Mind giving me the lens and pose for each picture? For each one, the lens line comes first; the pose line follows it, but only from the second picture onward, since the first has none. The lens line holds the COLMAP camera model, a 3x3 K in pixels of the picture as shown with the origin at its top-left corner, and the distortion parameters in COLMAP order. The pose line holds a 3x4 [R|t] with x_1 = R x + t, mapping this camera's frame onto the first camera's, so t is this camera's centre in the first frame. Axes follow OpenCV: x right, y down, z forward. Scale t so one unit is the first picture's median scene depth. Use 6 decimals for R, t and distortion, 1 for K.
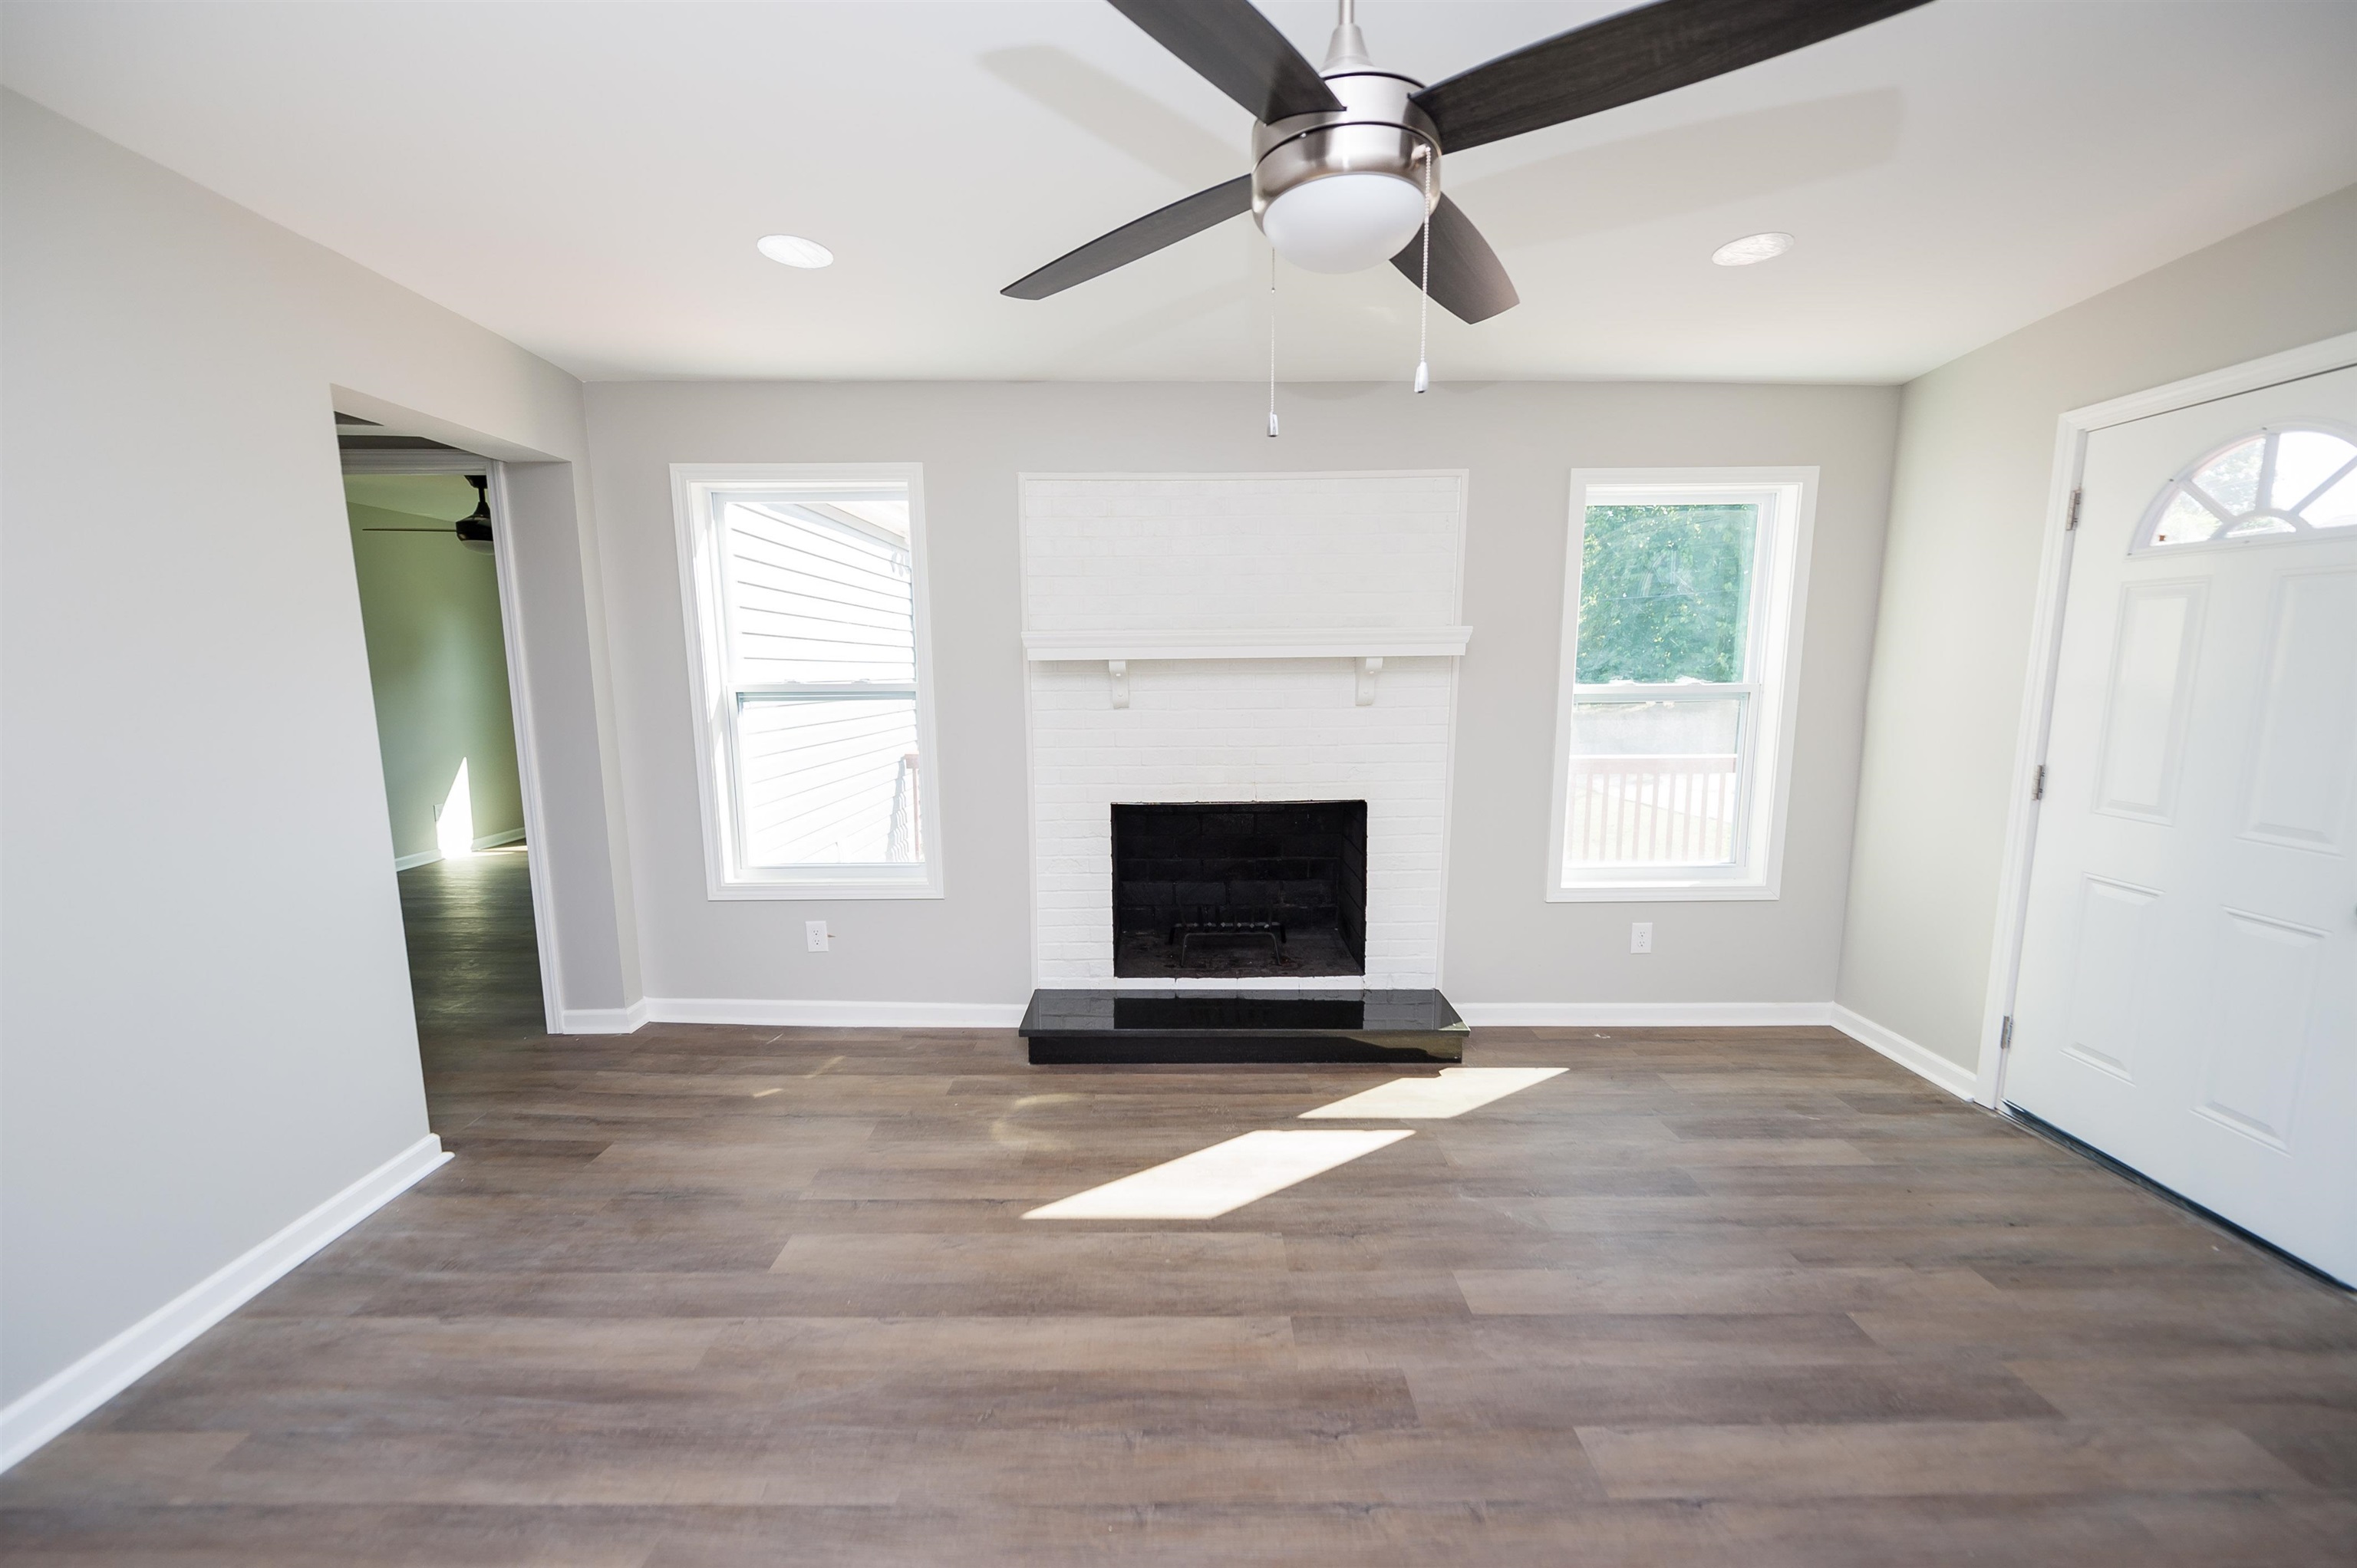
lens RADIAL K [[911.9, 0, 1189.3], [0, 911.9, 795.8], [0, 0, 1]] dist [0.004827, -0.000450]
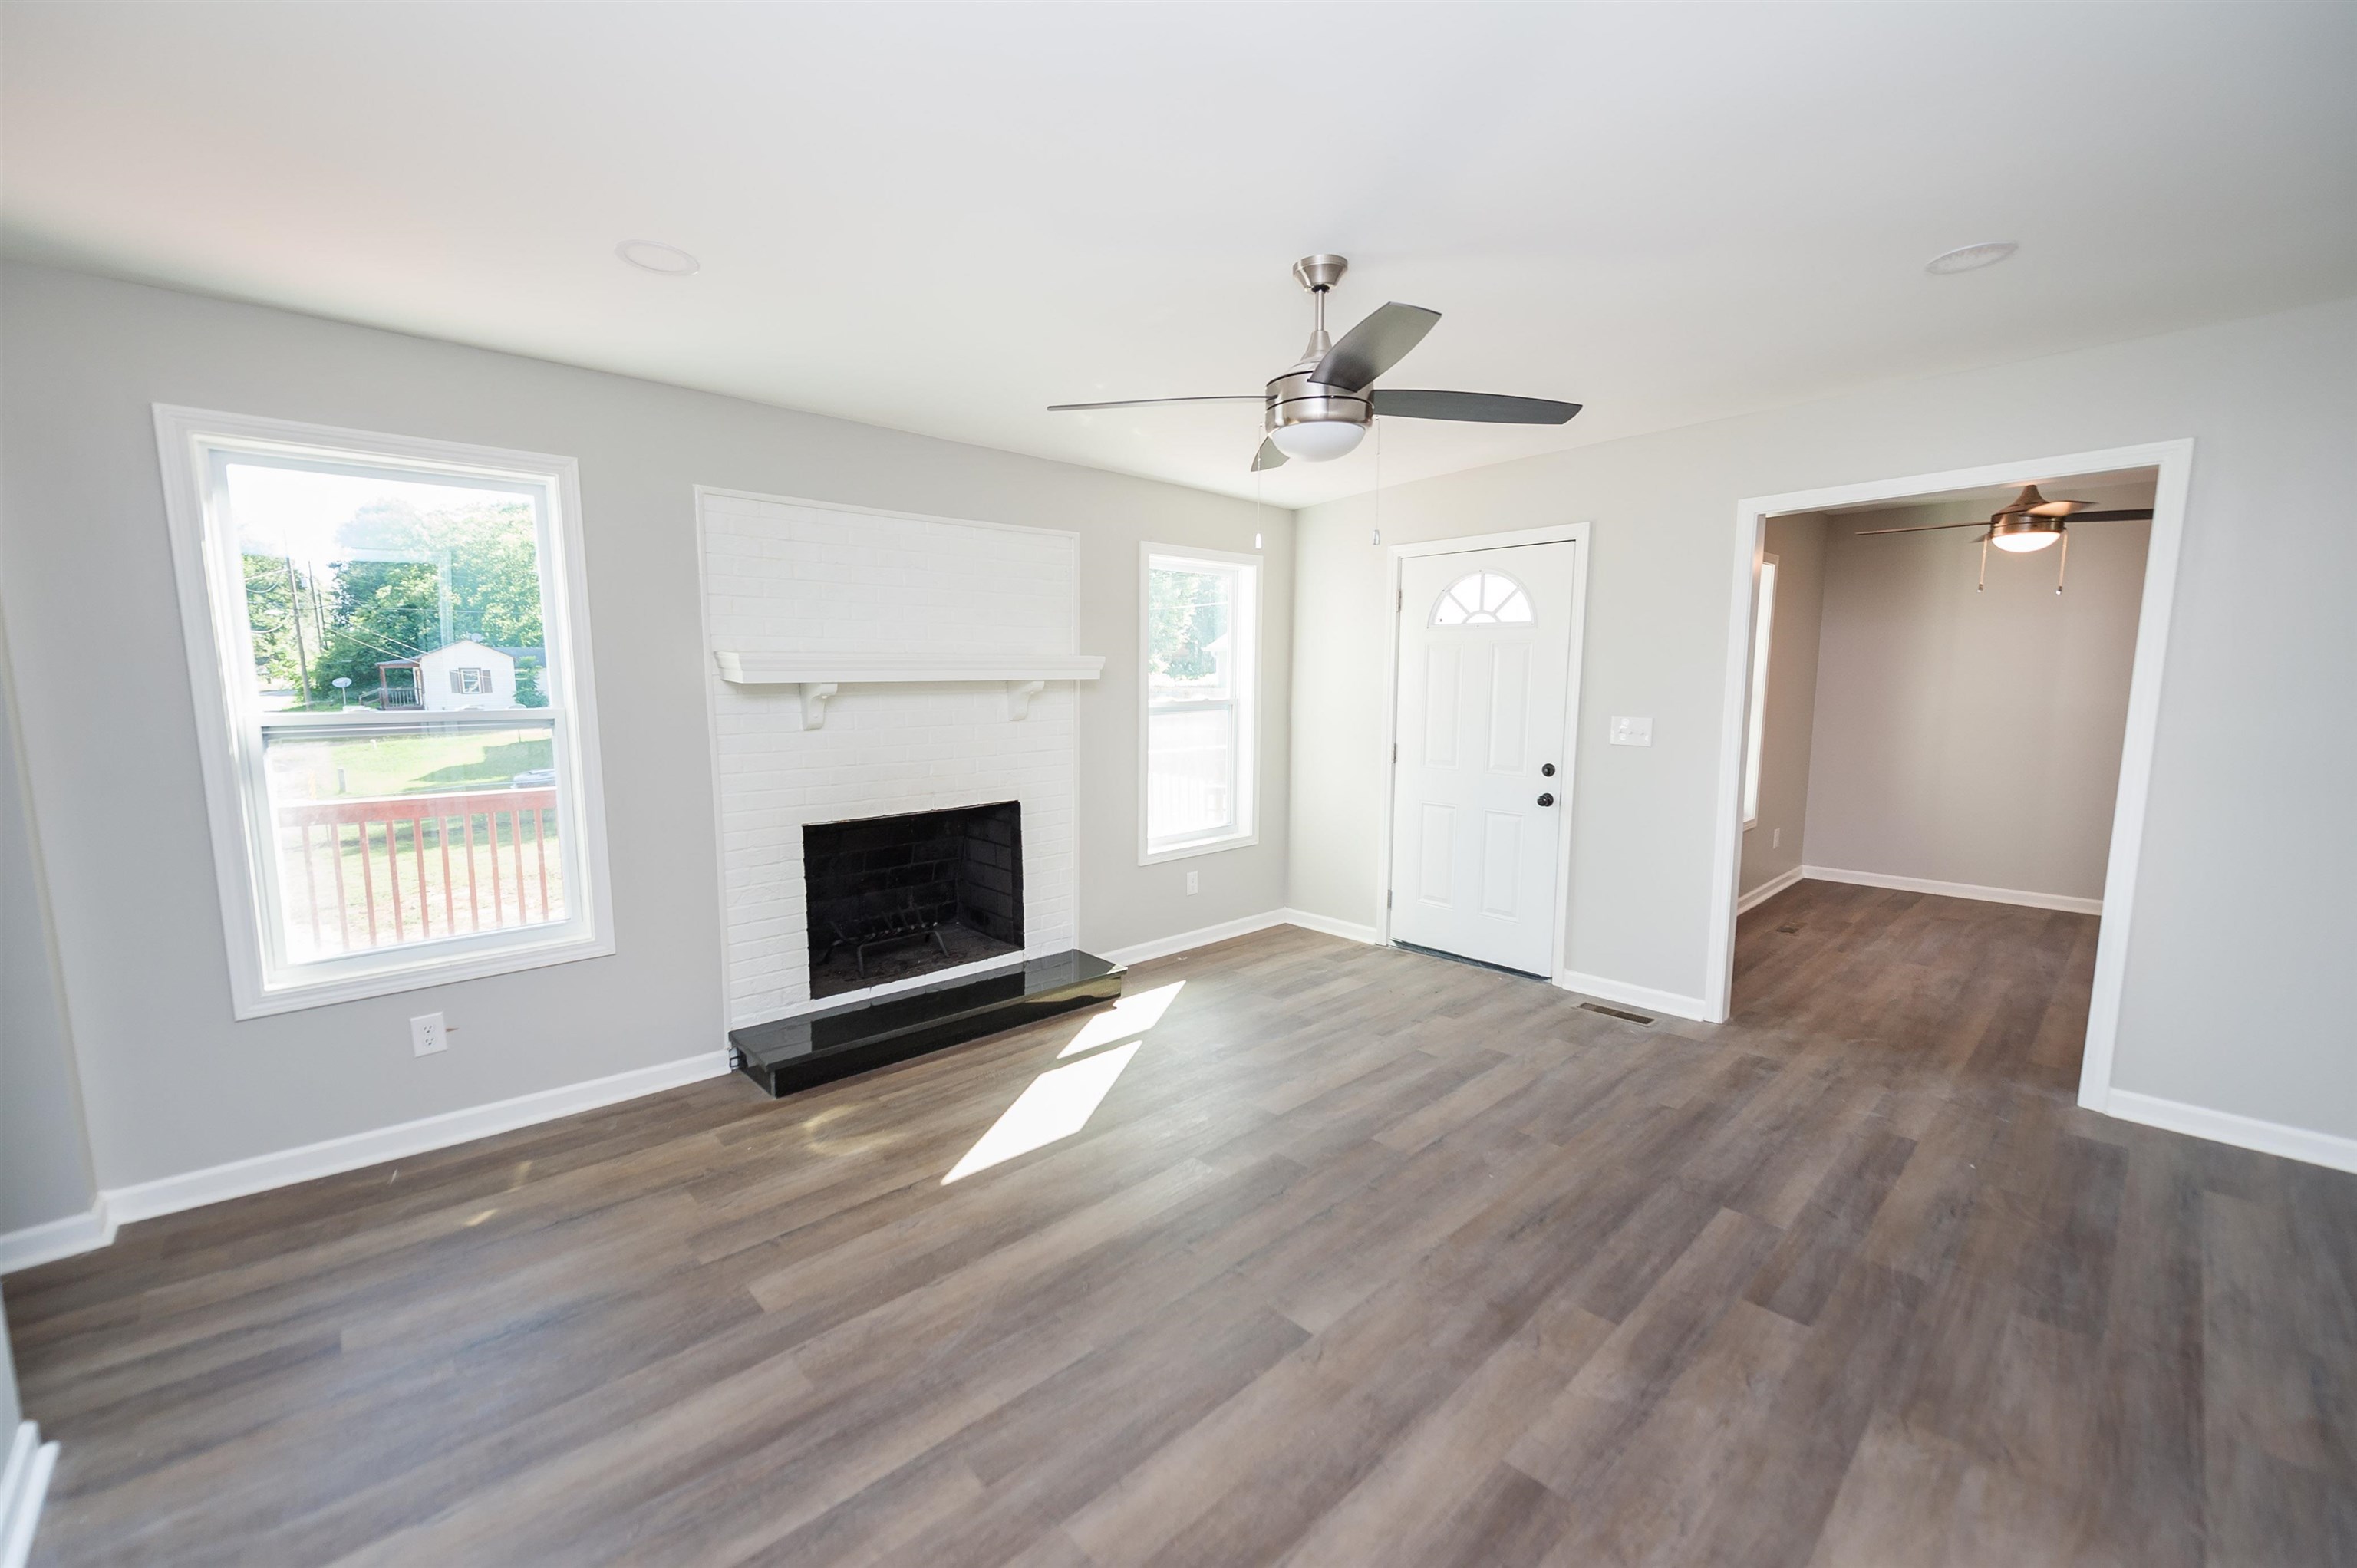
lens RADIAL K [[930.5, 0, 1183.3], [0, 930.5, 791.6], [0, 0, 1]] dist [0.016168, -0.008375]
pose [[0.735784, -0.079211, 0.672568, -0.533267], [0.095002, 0.995388, 0.013300, -0.002498], [-0.670520, 0.054109, 0.739916, -0.045365]]
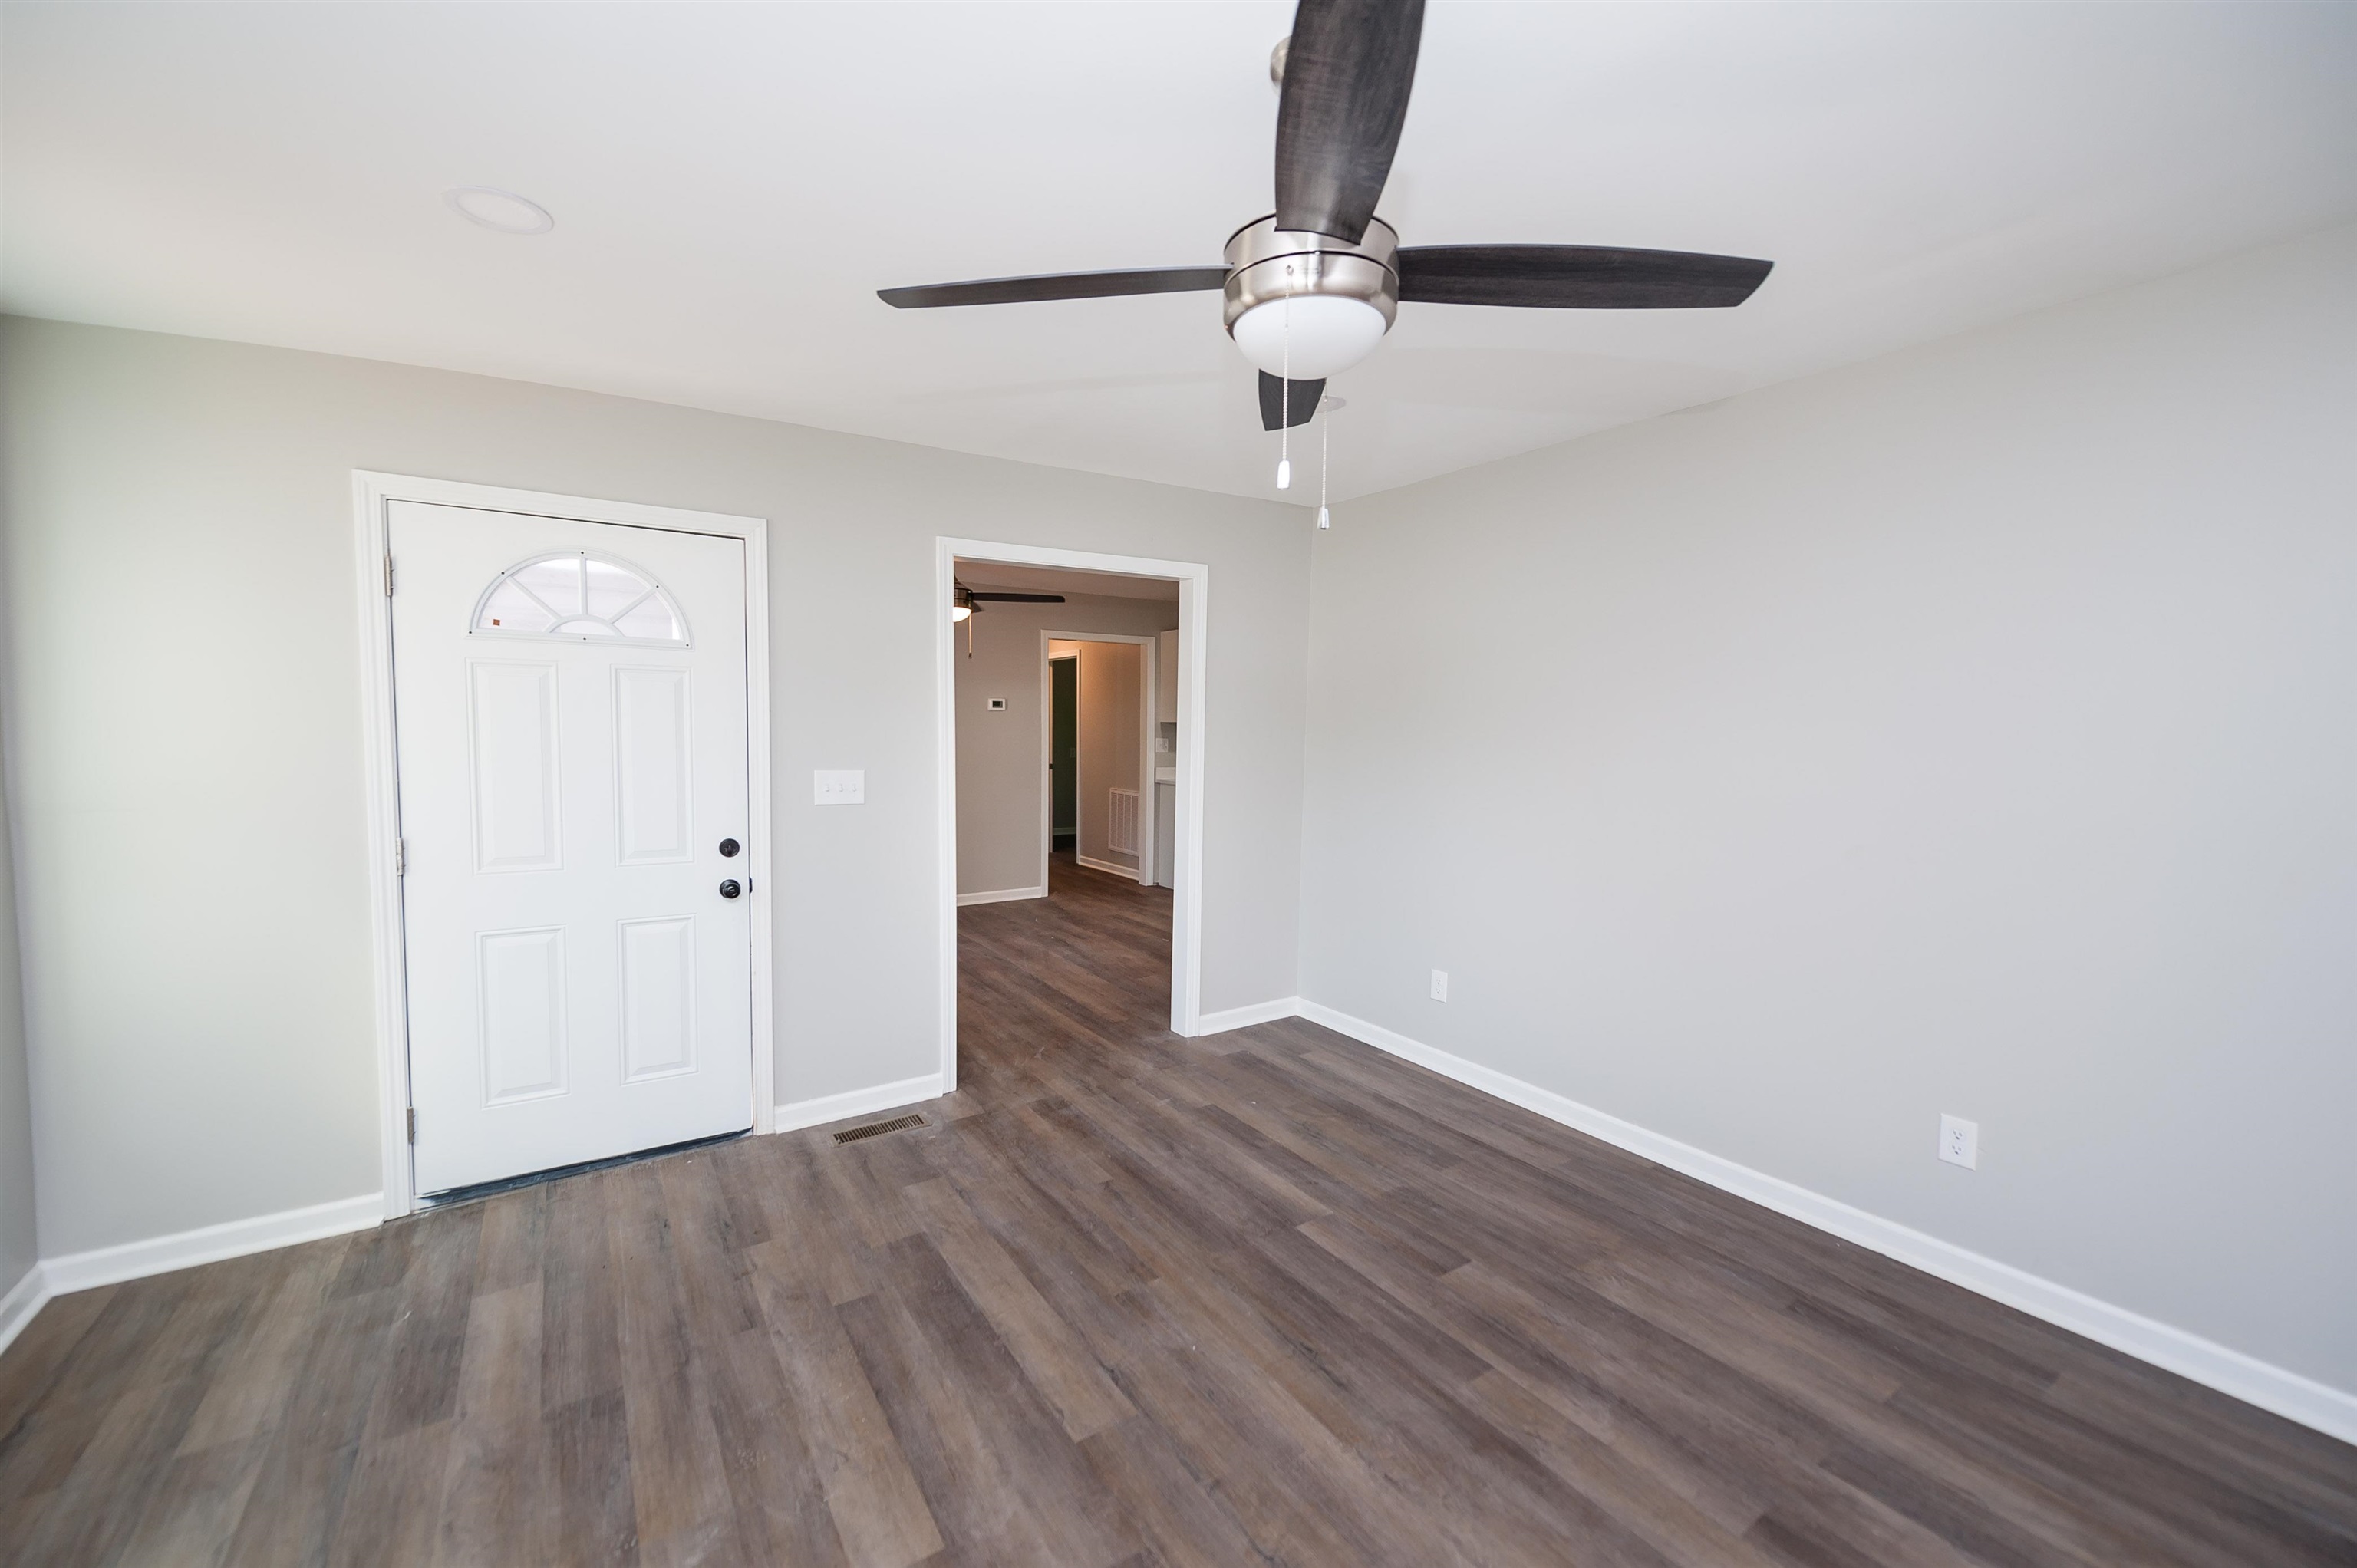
lens RADIAL K [[930.5, 0, 1183.3], [0, 930.5, 791.6], [0, 0, 1]] dist [0.016168, -0.008375]
pose [[-0.536481, -0.056373, 0.842028, -0.298865], [0.116661, 0.983233, 0.140154, -0.112799], [-0.835810, 0.173422, -0.520909, 0.751421]]
